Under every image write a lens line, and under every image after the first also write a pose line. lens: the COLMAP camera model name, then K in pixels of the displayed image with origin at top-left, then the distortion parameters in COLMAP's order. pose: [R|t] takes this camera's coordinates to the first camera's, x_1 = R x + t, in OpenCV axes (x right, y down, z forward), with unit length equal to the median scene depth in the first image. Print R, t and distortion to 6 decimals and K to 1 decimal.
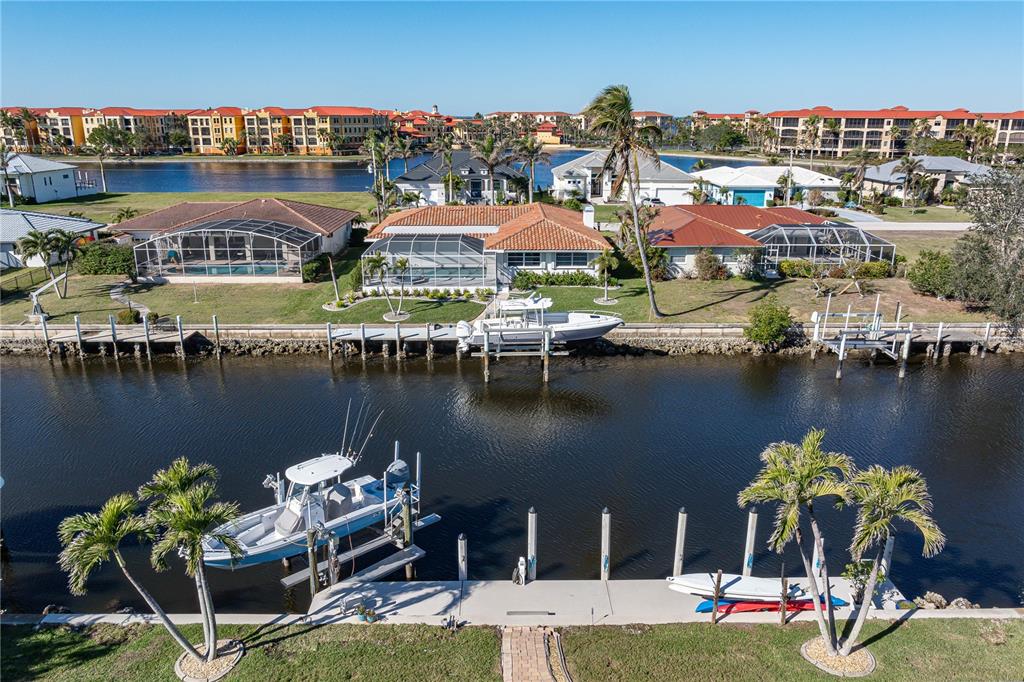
lens RADIAL K [[716.6, 0, 517.5], [0, 716.6, 319.2], [0, 0, 1]] dist [-0.040248, 0.025976]
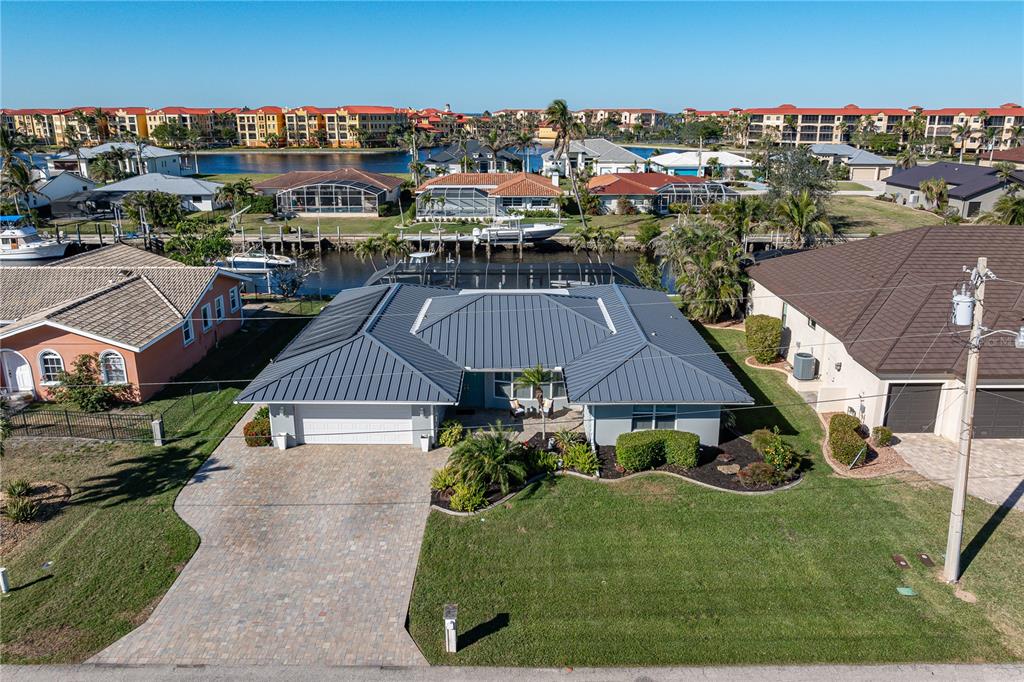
lens RADIAL K [[716.6, 0, 517.5], [0, 716.6, 319.2], [0, 0, 1]] dist [-0.040248, 0.025976]
pose [[0.999930, 0.001101, -0.011819, 0.022220], [-0.001052, 0.999991, 0.004133, 0.099522], [0.011824, -0.004121, 0.999922, -0.361102]]
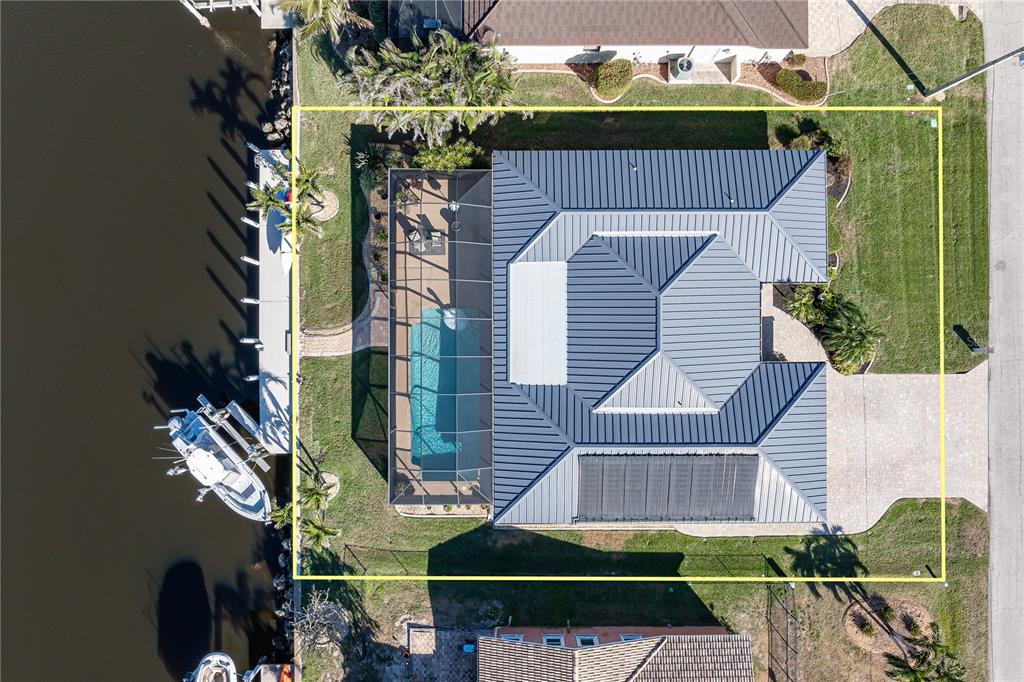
lens RADIAL K [[716.2, 0, 517.9], [0, 716.2, 342.9], [0, 0, 1]] dist [-0.038431, 0.022982]
pose [[0.010962, -0.999938, -0.001917, 0.005389], [0.284827, 0.001285, 0.958578, -0.278008], [-0.958516, -0.011054, 0.284823, -0.040342]]
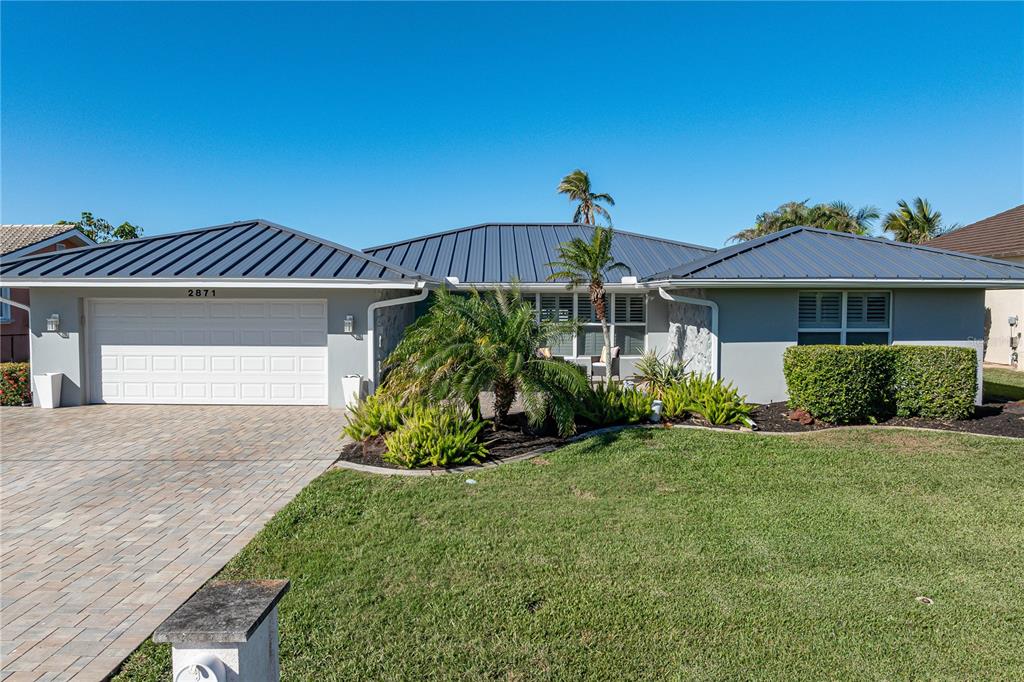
lens RADIAL K [[736.6, 0, 519.1], [0, 736.6, 341.3], [0, 0, 1]] dist [-0.012032, 0.003491]
pose [[0.999801, 0.002412, -0.019818, 0.015364], [-0.006809, 0.974358, -0.224902, 0.170869], [0.018767, 0.224992, 0.974180, -0.211426]]
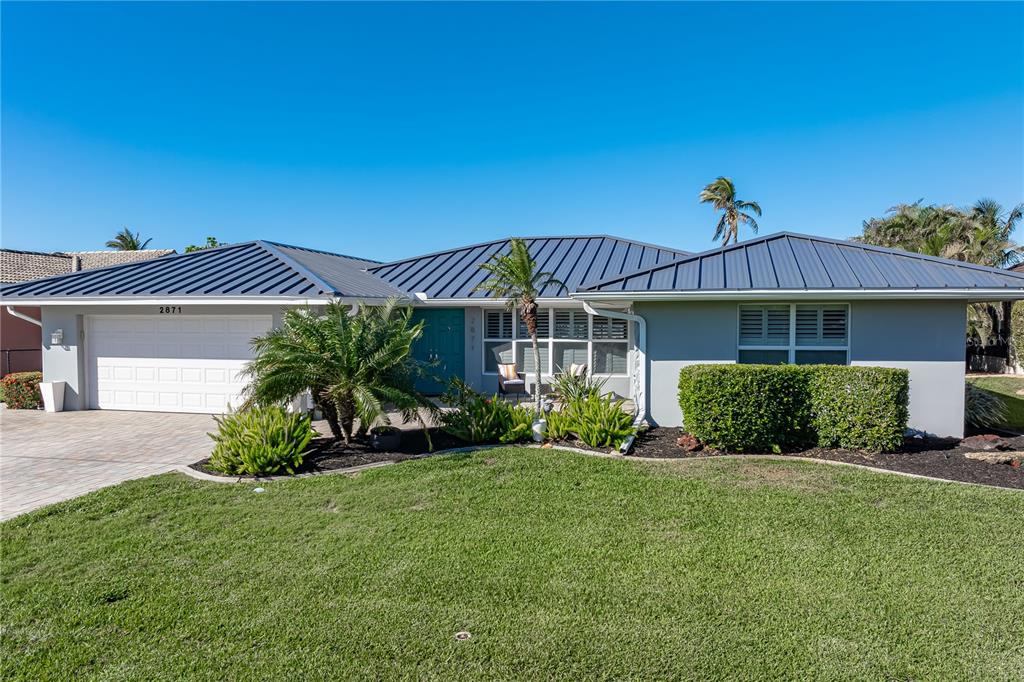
lens RADIAL K [[763.1, 0, 523.8], [0, 763.1, 359.6], [0, 0, 1]] dist [-0.005118, -0.004836]
pose [[0.965458, 0.012802, -0.260244, 0.063110], [-0.071298, 0.973651, -0.216609, 0.169891], [0.250614, 0.227682, 0.940932, -0.206347]]
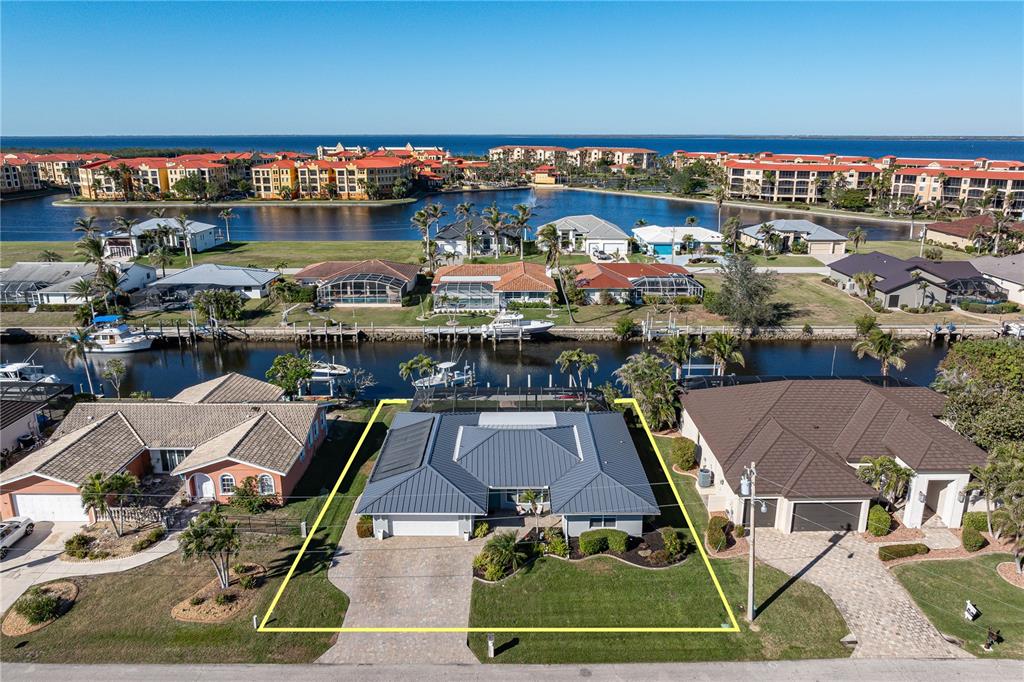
lens RADIAL K [[716.2, 0, 517.9], [0, 716.2, 342.9], [0, 0, 1]] dist [-0.038431, 0.022982]
pose [[0.999976, -0.000692, -0.006833, 0.019864], [0.000759, 0.999952, 0.009811, 0.016855], [0.006826, -0.009816, 0.999929, -0.551649]]
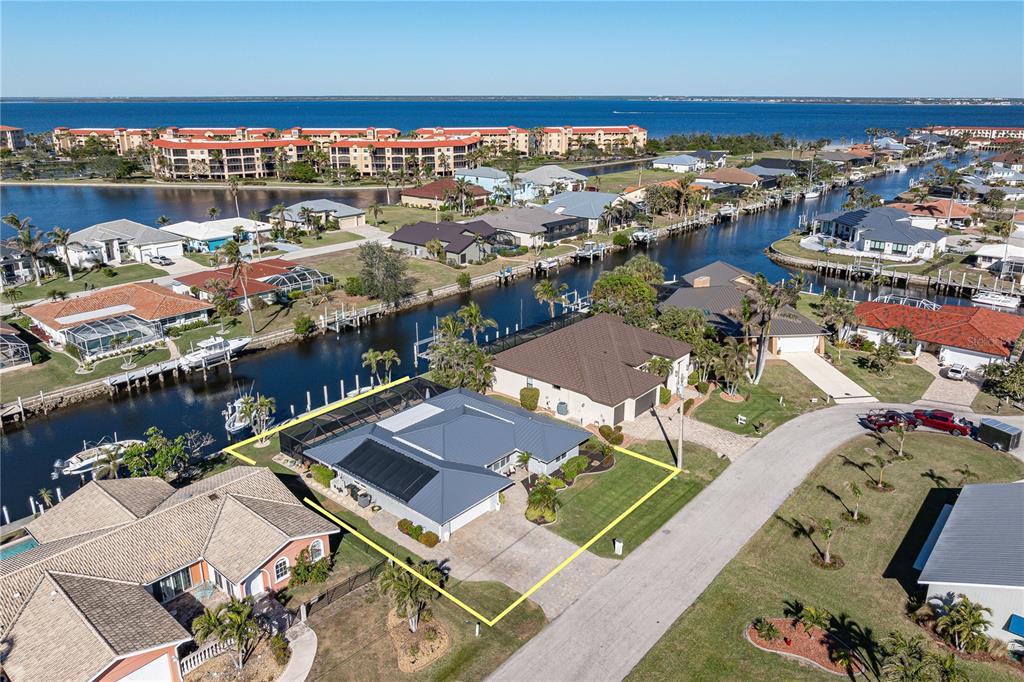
lens RADIAL K [[716.6, 0, 517.5], [0, 716.6, 319.2], [0, 0, 1]] dist [-0.040248, 0.025976]
pose [[0.653372, -0.225845, 0.722564, -0.400913], [0.202666, 0.971807, 0.120489, -0.069068], [-0.729405, 0.067715, 0.680723, -0.502614]]
